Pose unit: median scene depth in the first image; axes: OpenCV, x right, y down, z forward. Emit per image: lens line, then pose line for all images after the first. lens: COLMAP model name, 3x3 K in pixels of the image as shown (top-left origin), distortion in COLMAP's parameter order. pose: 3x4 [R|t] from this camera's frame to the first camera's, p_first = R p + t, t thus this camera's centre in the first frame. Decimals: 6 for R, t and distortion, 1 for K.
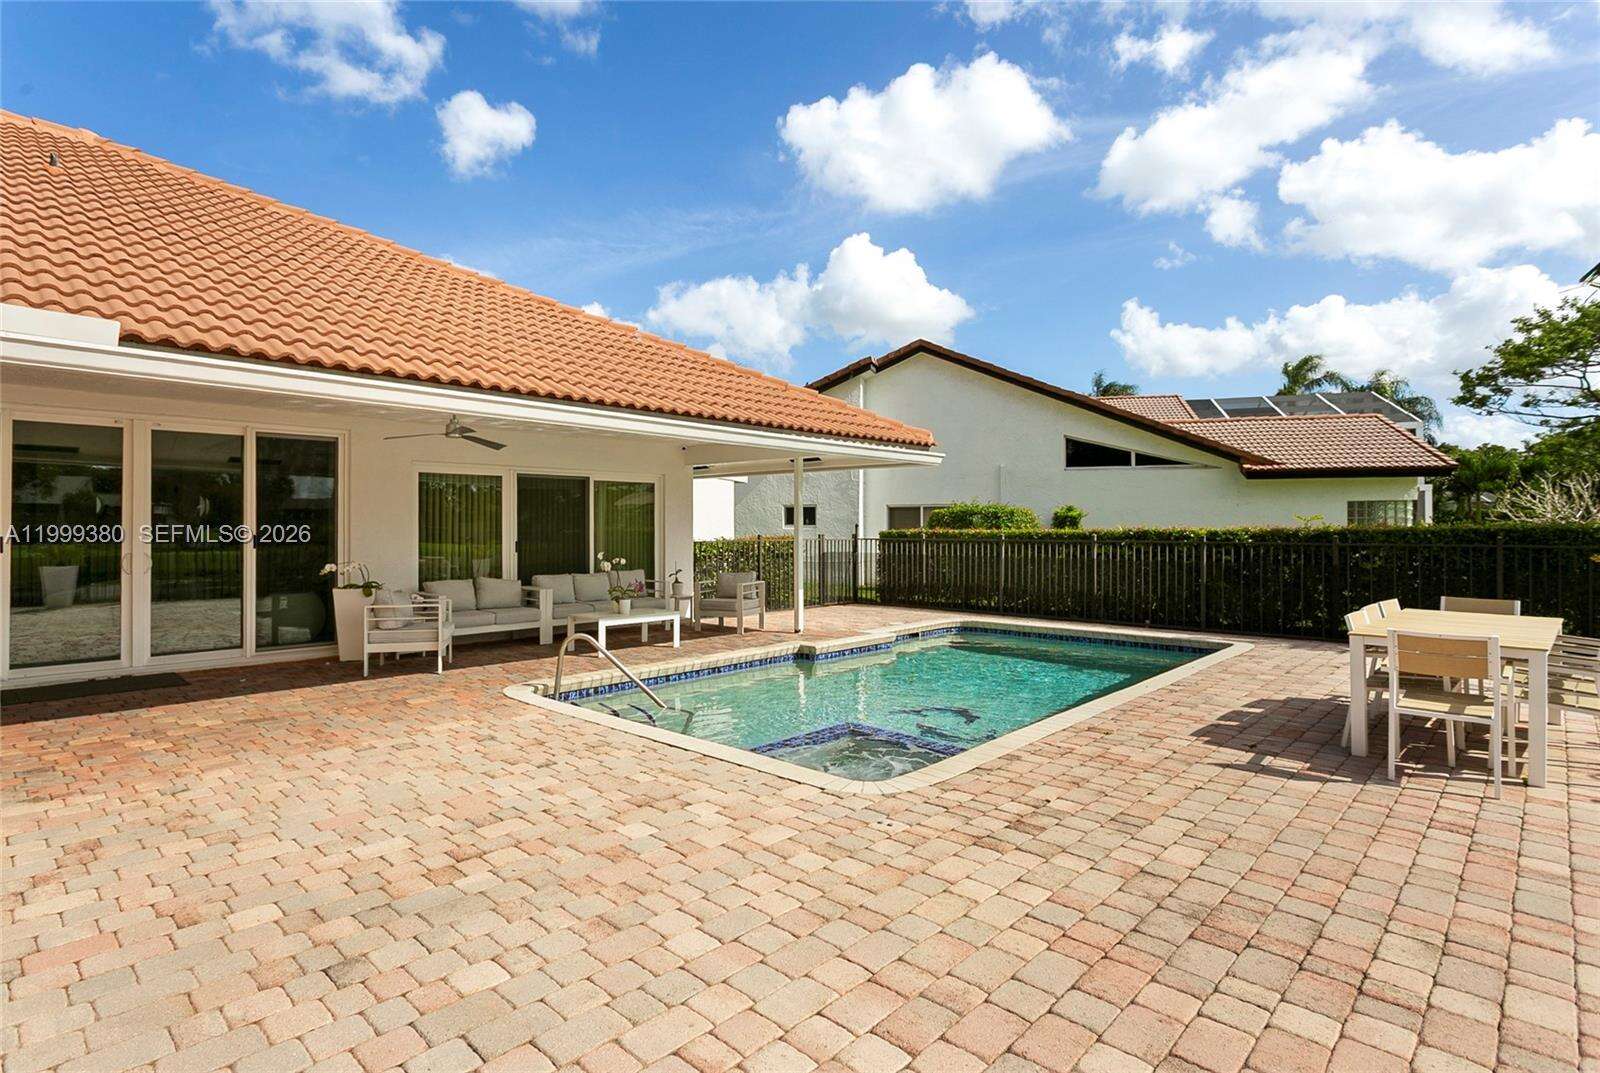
lens RADIAL K [[808.4, 0, 800.0], [0, 808.4, 536.5], [0, 0, 1]] dist [-0.000067, -0.000024]
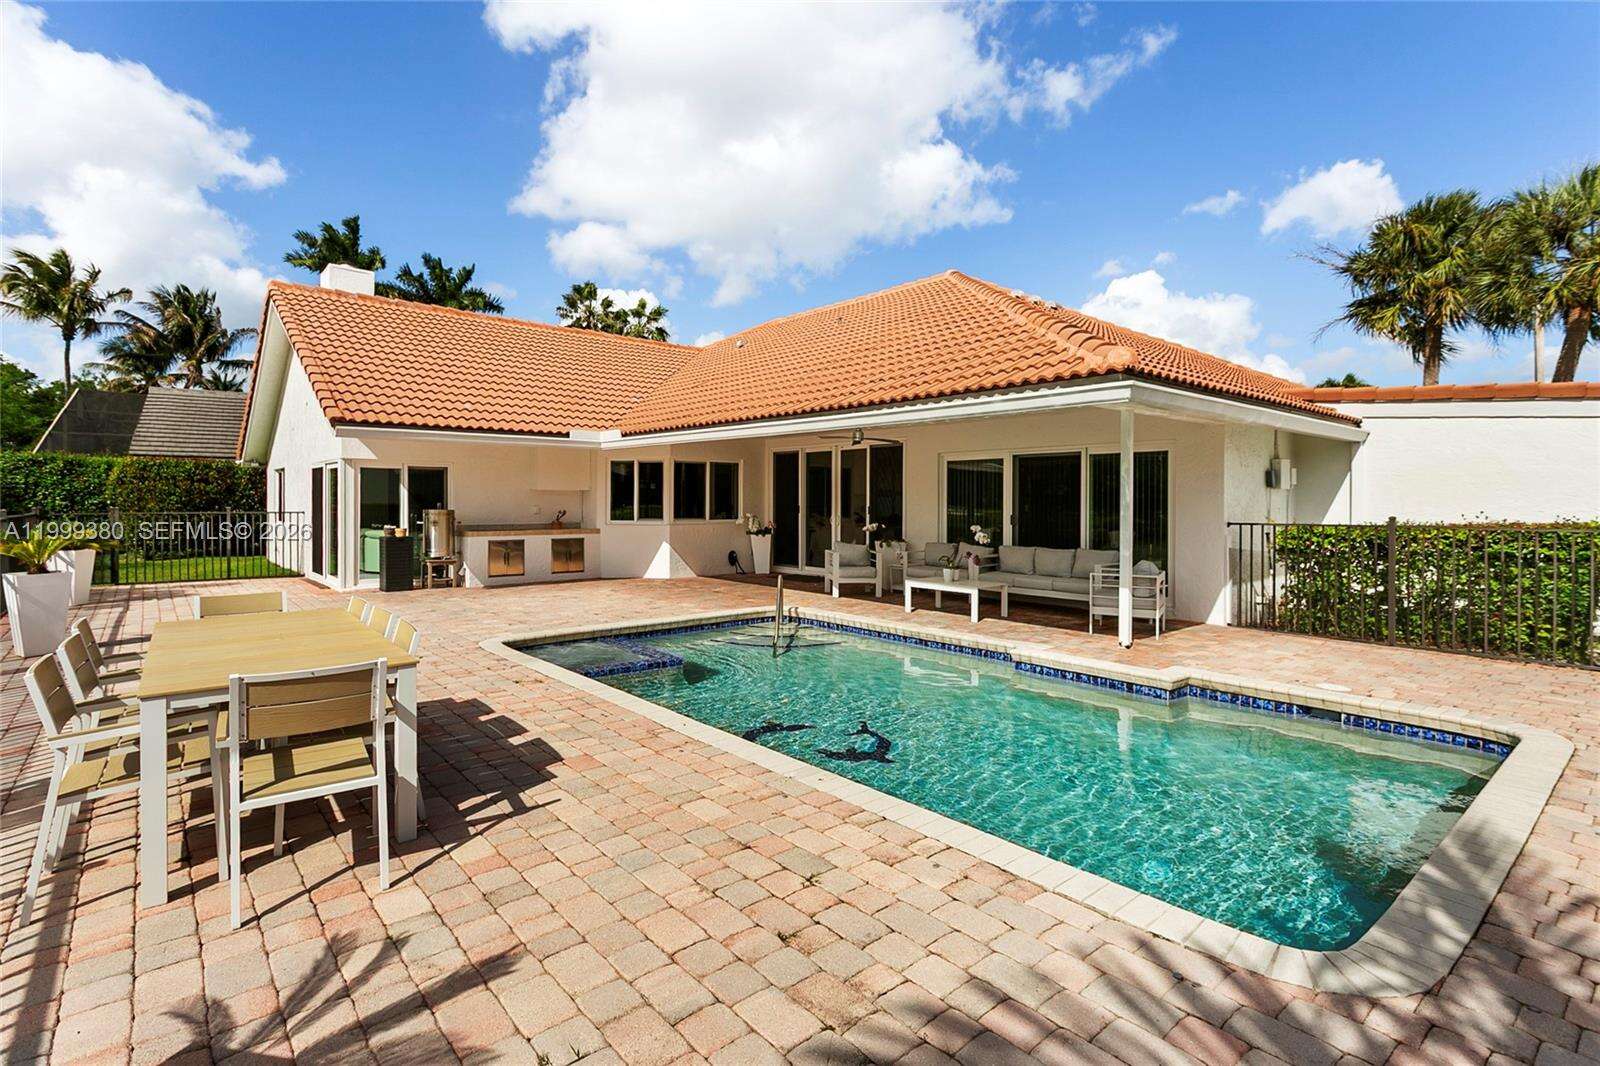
lens RADIAL K [[782.4, 0, 802.0], [0, 782.4, 500.3], [0, 0, 1]] dist [-0.000380, -0.000093]
pose [[-0.119691, 0.002487, -0.992808, 0.877262], [-0.013634, 0.999898, 0.004148, -0.015902], [0.992718, 0.014033, -0.119645, 0.942120]]
